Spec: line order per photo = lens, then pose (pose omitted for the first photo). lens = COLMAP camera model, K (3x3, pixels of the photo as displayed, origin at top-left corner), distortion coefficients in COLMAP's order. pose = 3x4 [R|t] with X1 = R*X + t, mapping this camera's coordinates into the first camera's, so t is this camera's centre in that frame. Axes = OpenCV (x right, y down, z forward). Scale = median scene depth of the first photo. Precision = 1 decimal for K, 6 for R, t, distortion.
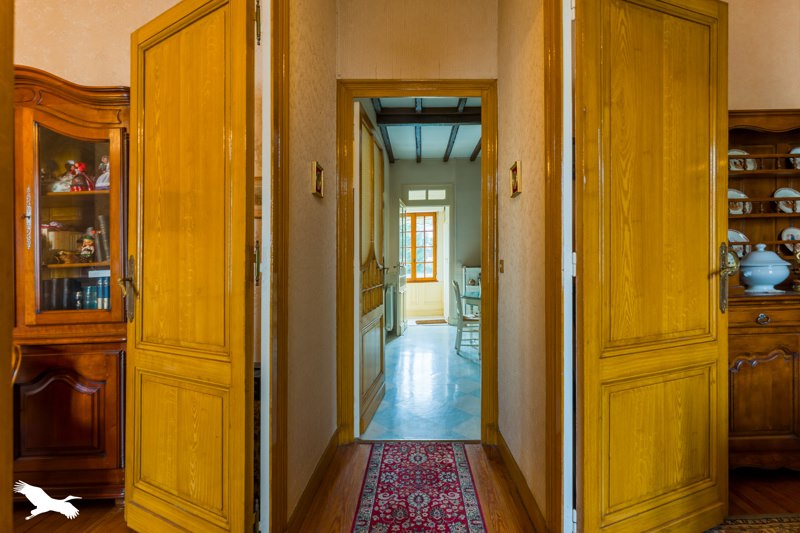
lens RADIAL K [[324.5, 0, 398.2], [0, 324.5, 268.4], [0, 0, 1]] dist [0.000827, 0.000139]
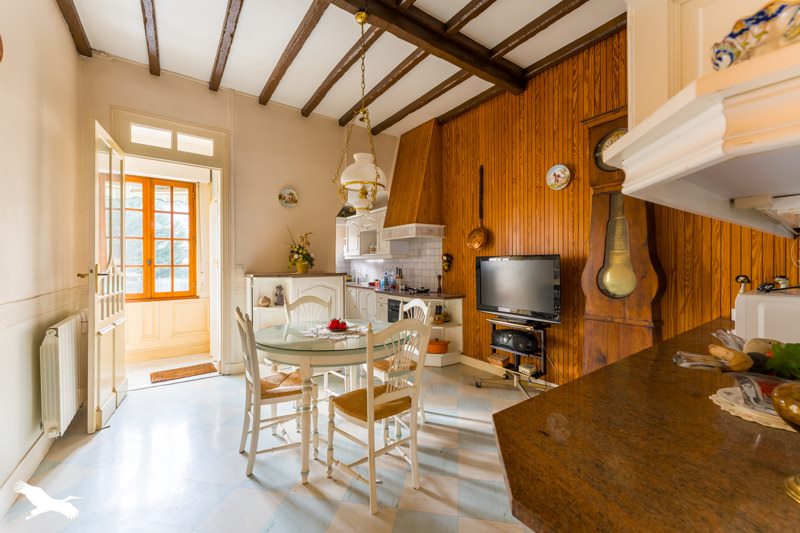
lens RADIAL K [[324.5, 0, 397.6], [0, 324.5, 272.8], [0, 0, 1]] dist [0.000827, 0.000139]
pose [[0.782953, -0.001145, 0.622080, 0.042857], [-0.002628, 0.999983, 0.005148, -0.011804], [-0.622076, -0.005665, 0.782936, 0.342974]]
